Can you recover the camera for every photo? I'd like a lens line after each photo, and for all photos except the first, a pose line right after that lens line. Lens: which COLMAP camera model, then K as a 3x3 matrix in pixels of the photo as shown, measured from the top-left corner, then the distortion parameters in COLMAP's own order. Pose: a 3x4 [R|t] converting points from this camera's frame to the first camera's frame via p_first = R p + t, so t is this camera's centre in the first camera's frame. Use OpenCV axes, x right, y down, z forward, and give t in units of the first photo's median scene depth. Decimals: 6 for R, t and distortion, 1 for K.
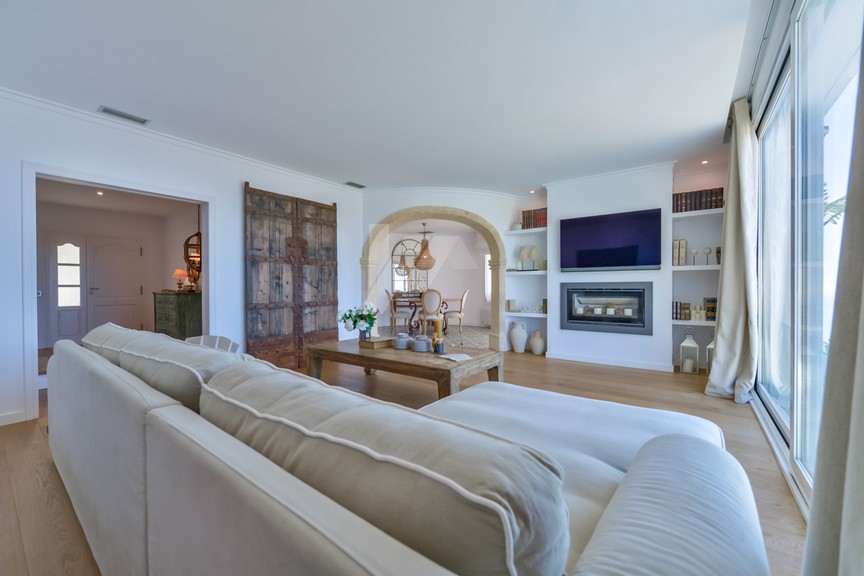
lens RADIAL K [[346.3, 0, 433.9], [0, 346.3, 290.8], [0, 0, 1]] dist [-0.002754, -0.001057]
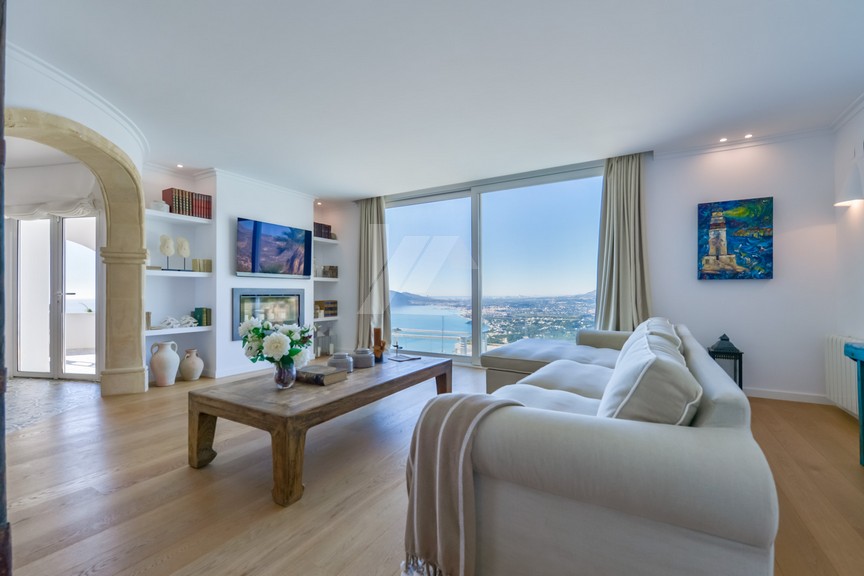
lens RADIAL K [[373.3, 0, 433.9], [0, 373.3, 290.1], [0, 0, 1]] dist [-0.003884, 0.000063]
pose [[-0.121817, 0.011305, 0.992488, -0.692379], [0.009340, 0.999904, -0.010243, -0.003780], [-0.992509, 0.008022, -0.121911, 0.660096]]
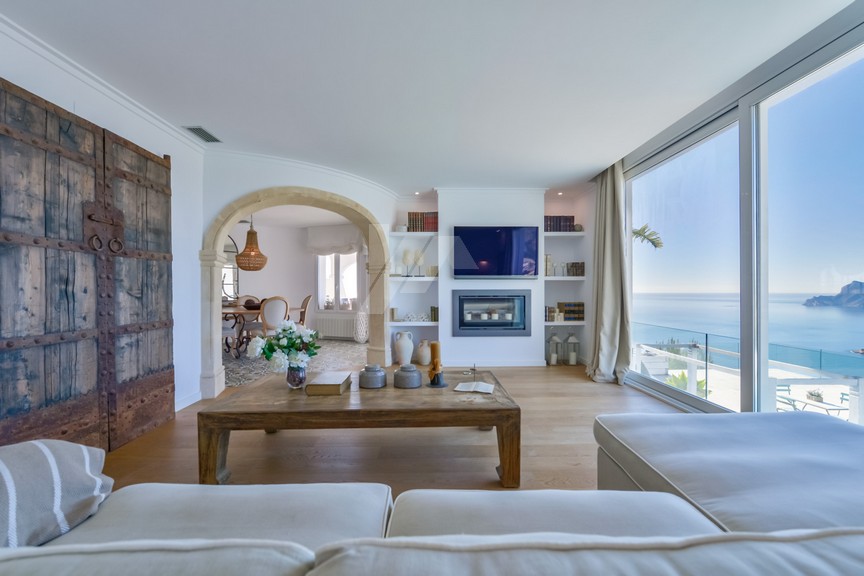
lens RADIAL K [[346.3, 0, 432.9], [0, 346.3, 291.3], [0, 0, 1]] dist [-0.002754, -0.001057]
pose [[0.789242, -0.001537, 0.614080, -0.313051], [0.005489, 0.999975, -0.004552, -0.016003], [-0.614057, 0.006963, 0.789231, 0.272243]]
